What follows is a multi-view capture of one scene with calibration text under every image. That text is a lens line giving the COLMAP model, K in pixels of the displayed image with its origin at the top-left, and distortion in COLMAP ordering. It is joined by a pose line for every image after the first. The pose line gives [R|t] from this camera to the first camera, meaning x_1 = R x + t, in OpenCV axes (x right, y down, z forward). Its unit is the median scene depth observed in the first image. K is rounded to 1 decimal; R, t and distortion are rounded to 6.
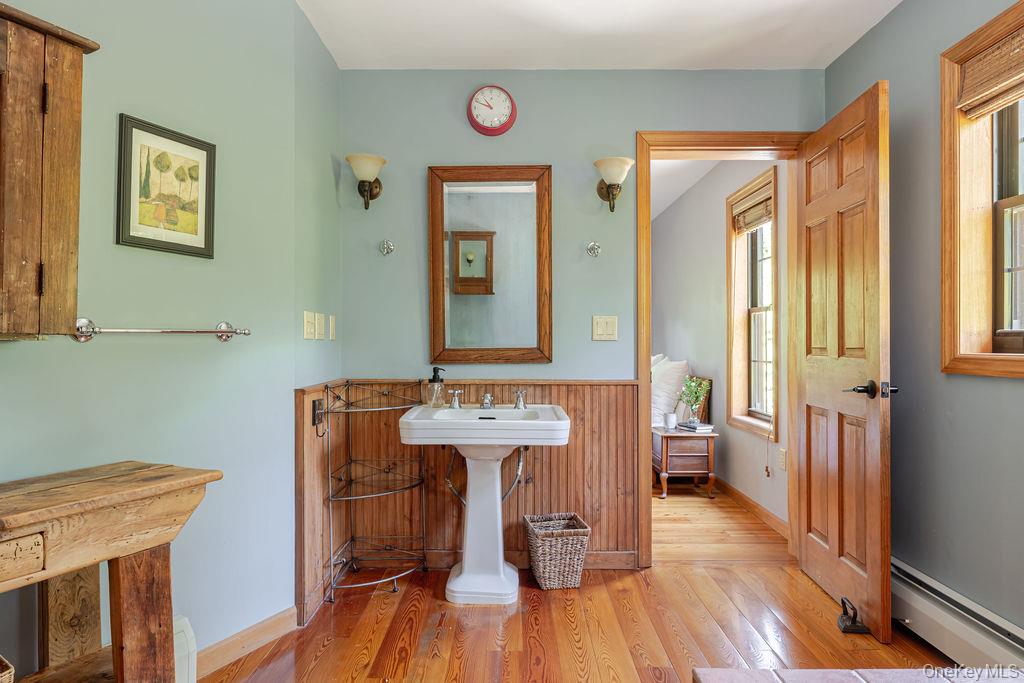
lens RADIAL K [[621.0, 0, 511.2], [0, 621.0, 340.3], [0, 0, 1]] dist [0.001494, 0.000412]
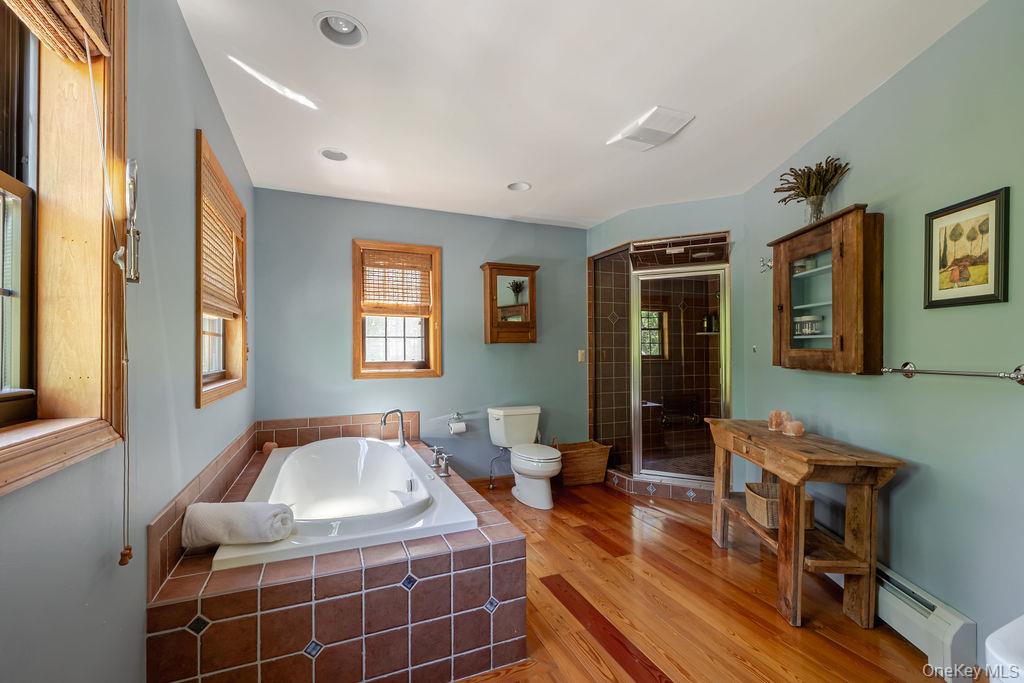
lens RADIAL K [[432.4, 0, 509.7], [0, 432.4, 350.1], [0, 0, 1]] dist [-0.005125, -0.000224]
pose [[-0.919485, 0.002946, -0.393115, 0.562065], [0.006843, 0.999940, -0.008511, -0.056639], [0.393066, -0.010515, -0.919450, 1.410663]]
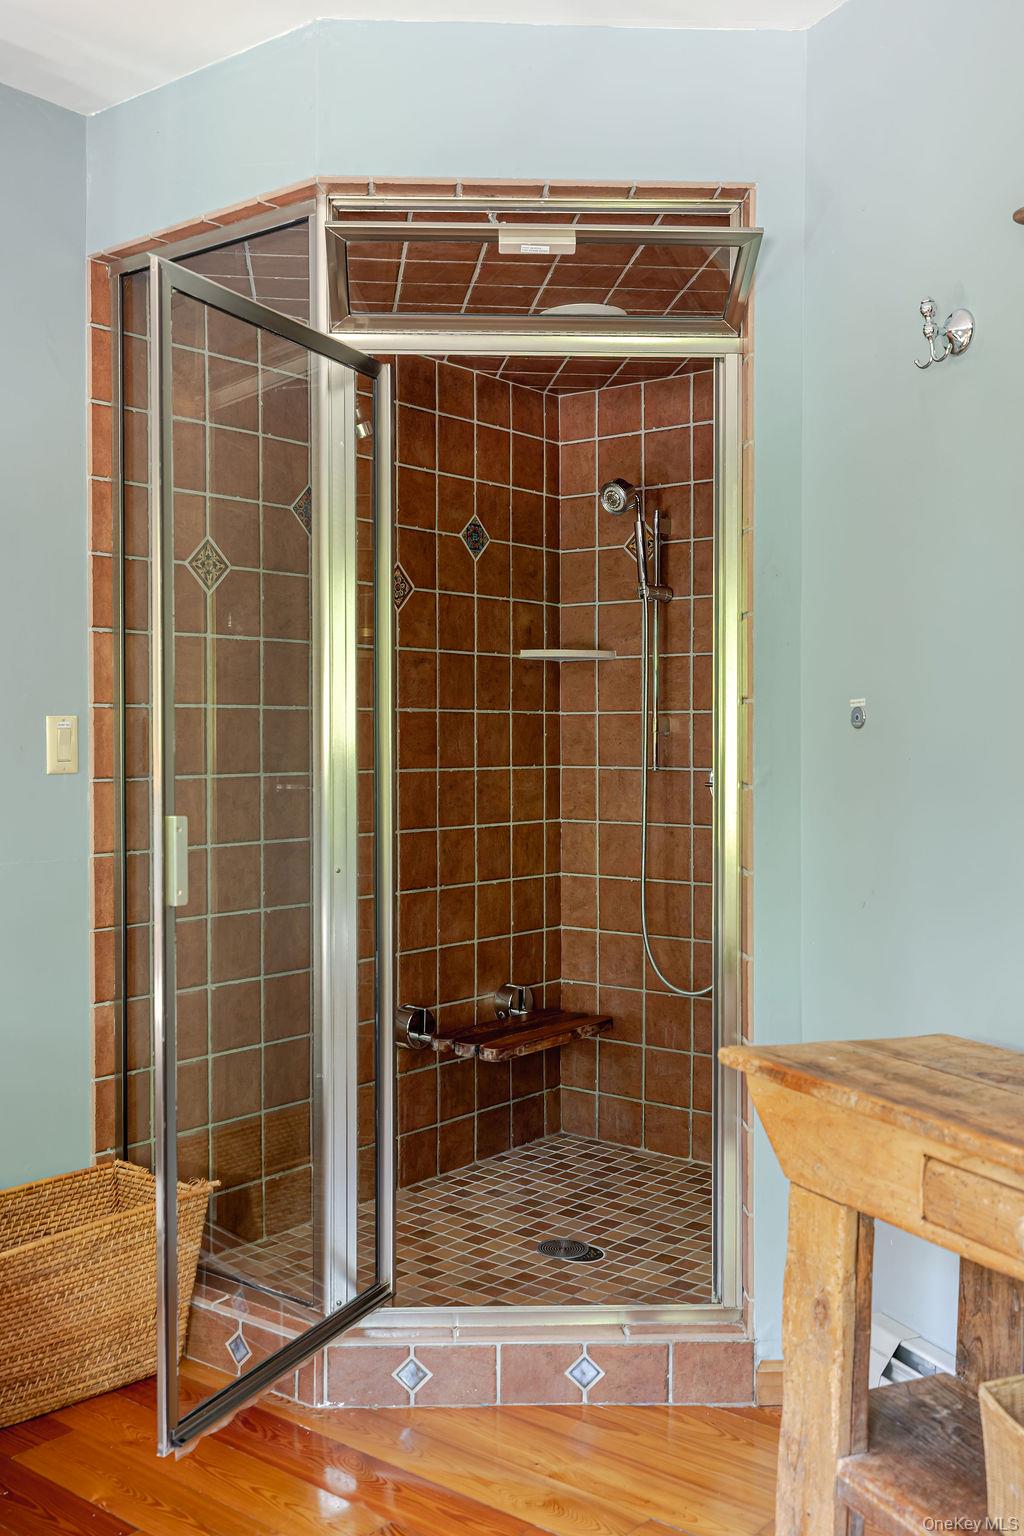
lens RADIAL K [[1606.4, 0, 507.5], [0, 1606.4, 756.6], [0, 0, 1]] dist [-0.017416, 0.000000]
pose [[-0.637384, 0.013674, -0.770425, 0.354672], [0.004738, 0.999893, 0.013826, -0.052130], [0.770531, 0.005162, -0.637381, 0.976865]]
